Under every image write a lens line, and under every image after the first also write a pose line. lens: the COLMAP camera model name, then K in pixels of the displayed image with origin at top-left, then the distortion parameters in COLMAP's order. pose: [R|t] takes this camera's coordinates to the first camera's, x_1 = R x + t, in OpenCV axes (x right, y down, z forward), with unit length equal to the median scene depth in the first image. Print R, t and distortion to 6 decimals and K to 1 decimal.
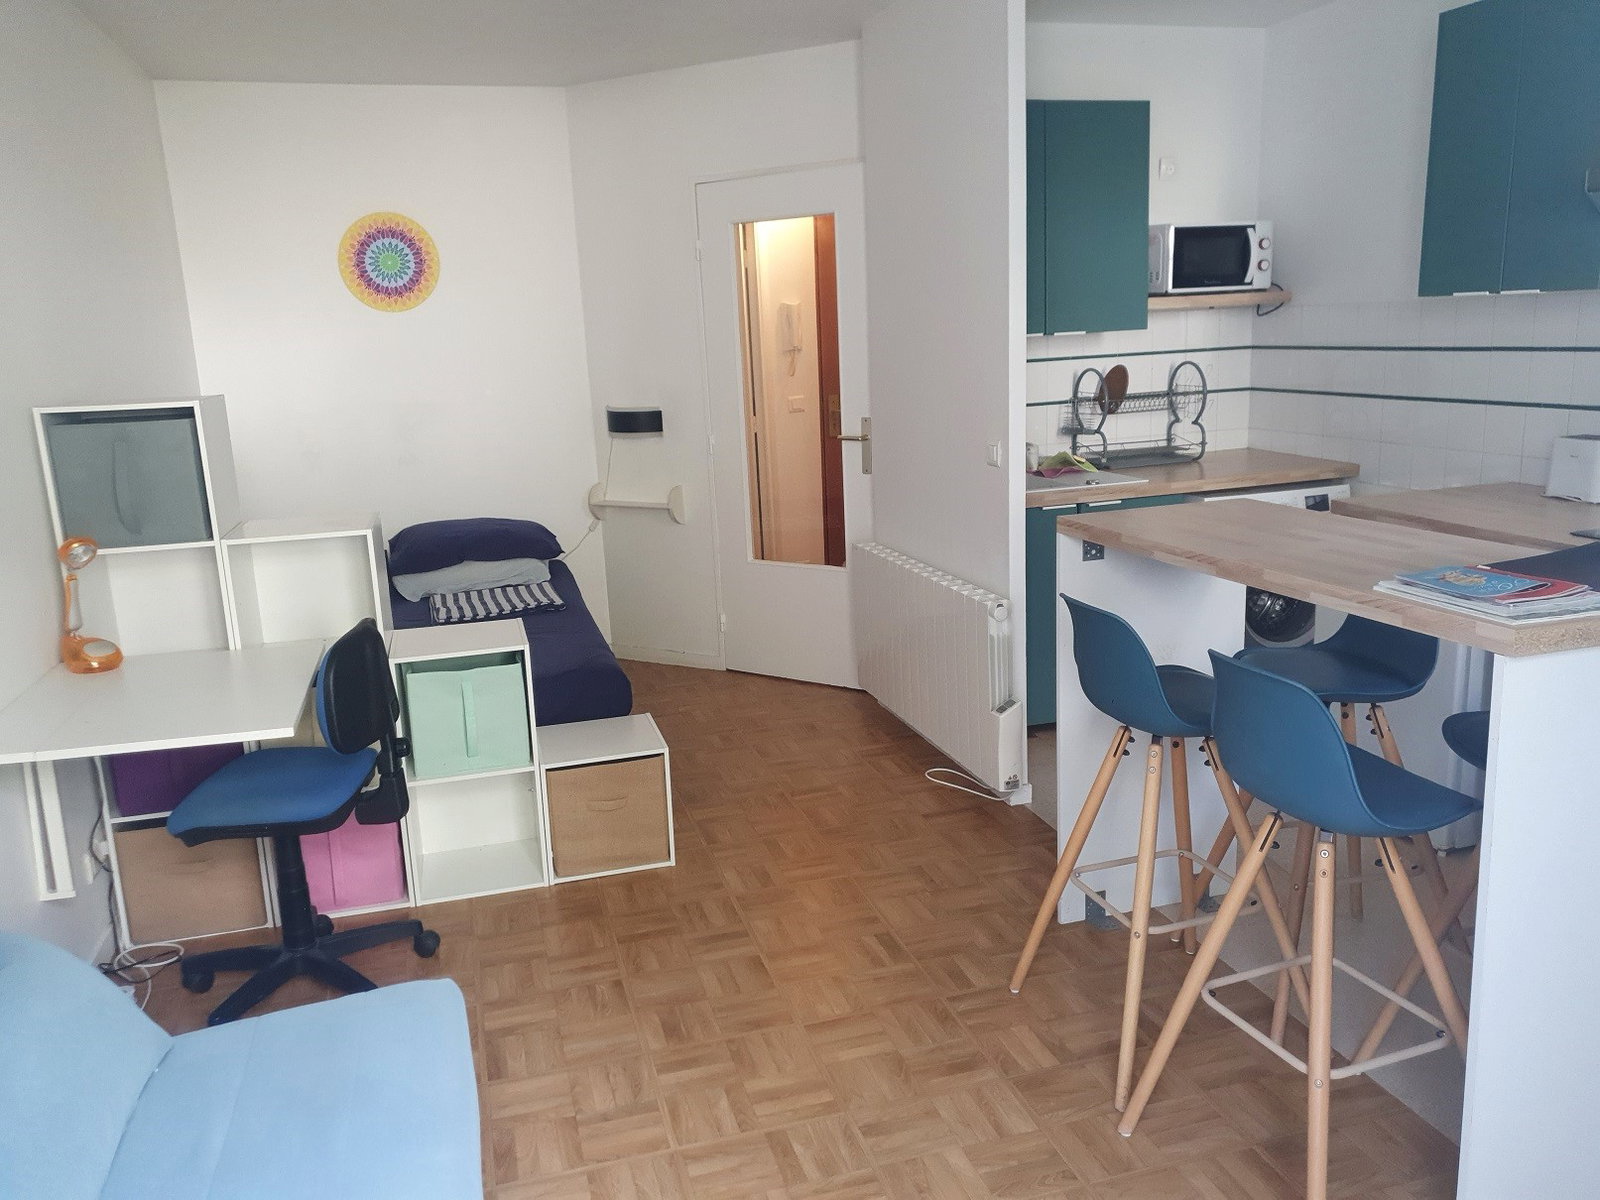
lens RADIAL K [[1225.4, 0, 791.8], [0, 1225.4, 599.1], [0, 0, 1]] dist [0.031610, -0.039948]
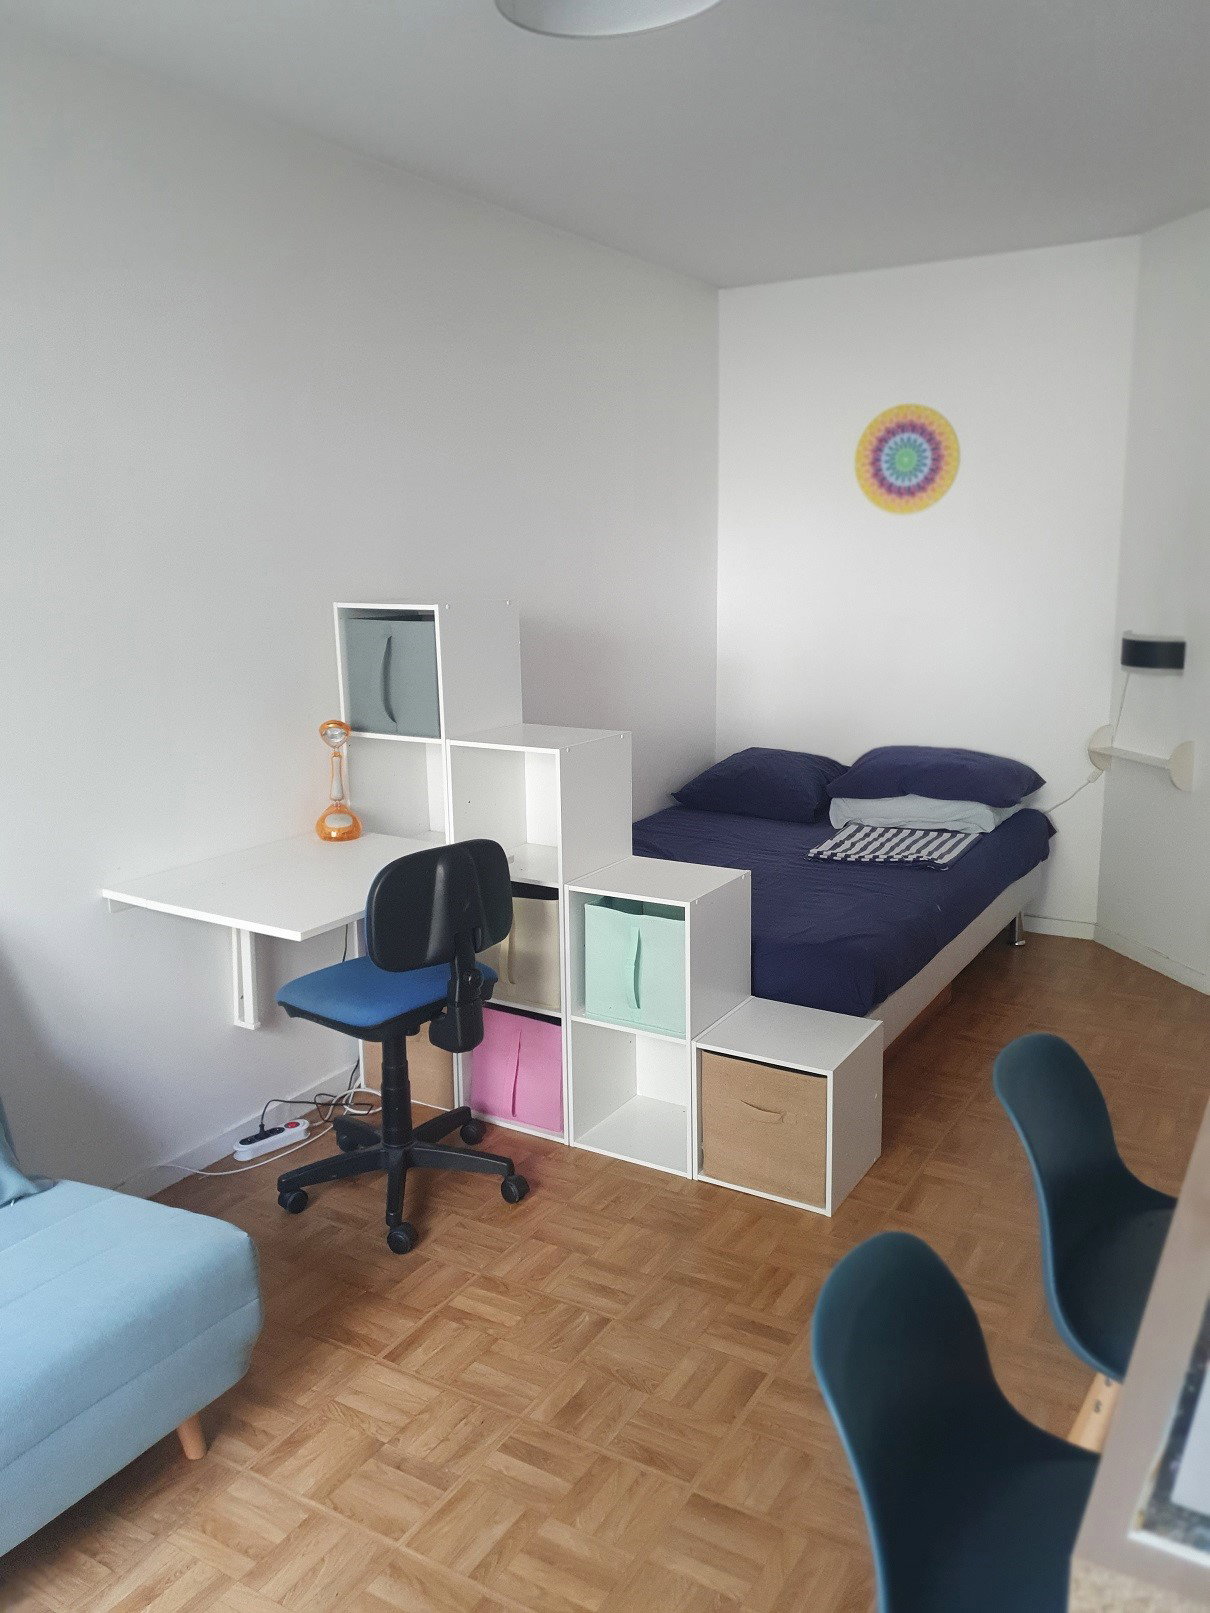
lens RADIAL K [[1235.3, 0, 602.6], [0, 1235.3, 813.9], [0, 0, 1]] dist [0.031610, -0.039948]
pose [[0.692237, 0.176839, -0.699669, 0.091676], [-0.166152, 0.982521, 0.083943, -0.023704], [0.702284, 0.058143, 0.709519, 0.088207]]
